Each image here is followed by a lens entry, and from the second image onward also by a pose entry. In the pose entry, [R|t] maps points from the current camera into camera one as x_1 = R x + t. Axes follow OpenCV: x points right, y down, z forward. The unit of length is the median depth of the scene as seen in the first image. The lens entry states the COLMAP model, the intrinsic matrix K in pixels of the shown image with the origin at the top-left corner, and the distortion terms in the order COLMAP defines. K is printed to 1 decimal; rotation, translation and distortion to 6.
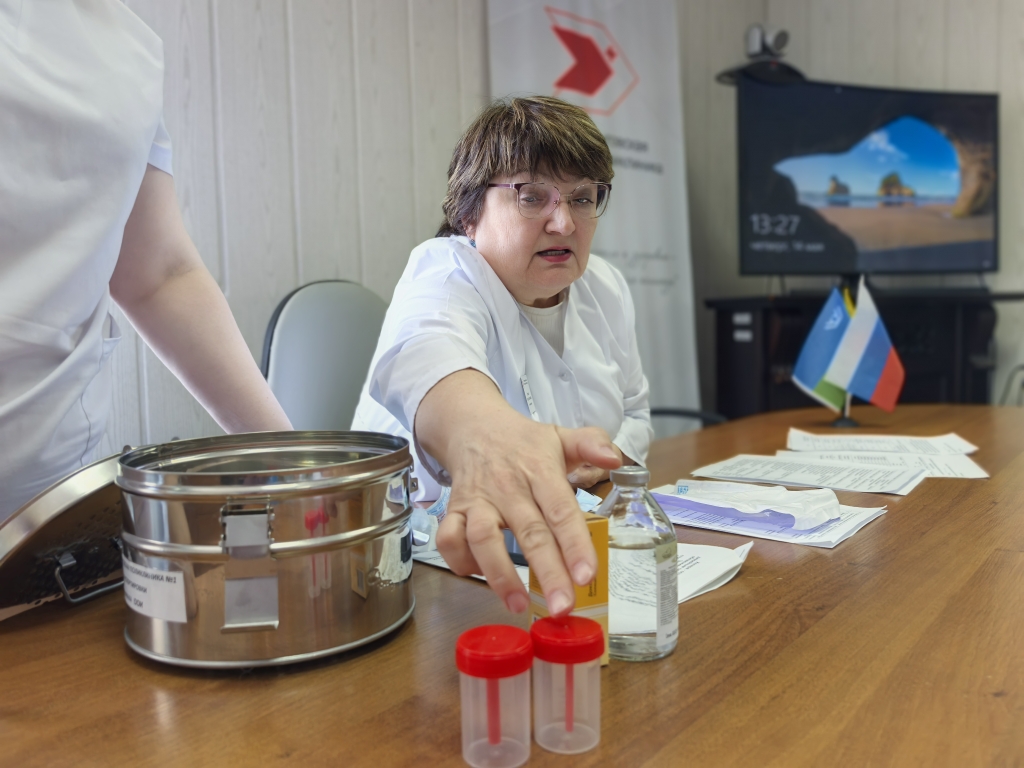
lens RADIAL K [[776.9, 0, 512.0], [0, 776.9, 384.0], [0, 0, 1]] dist [0.065934, -0.004045]
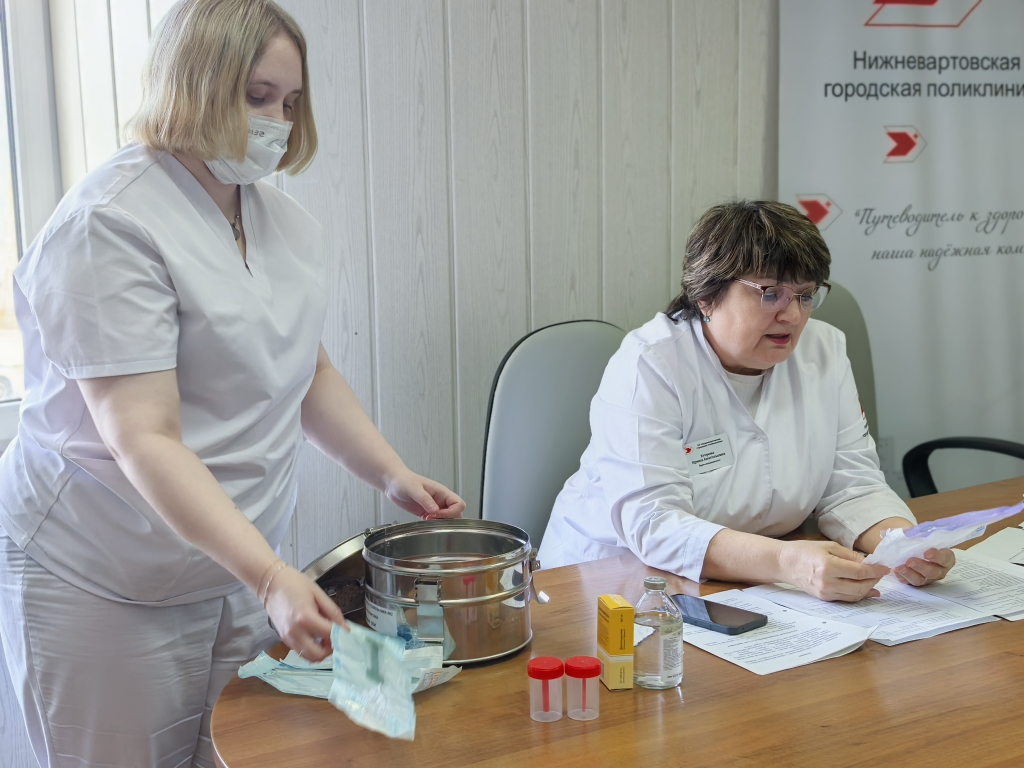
lens RADIAL K [[1619.1, 0, 512.0], [0, 1619.1, 384.0], [0, 0, 1]] dist [-0.107656, -0.045867]
pose [[0.937477, 0.036301, -0.346148, 1.056640], [-0.005552, 0.995979, 0.089414, -0.593071], [0.348002, -0.081902, 0.933909, -2.258178]]
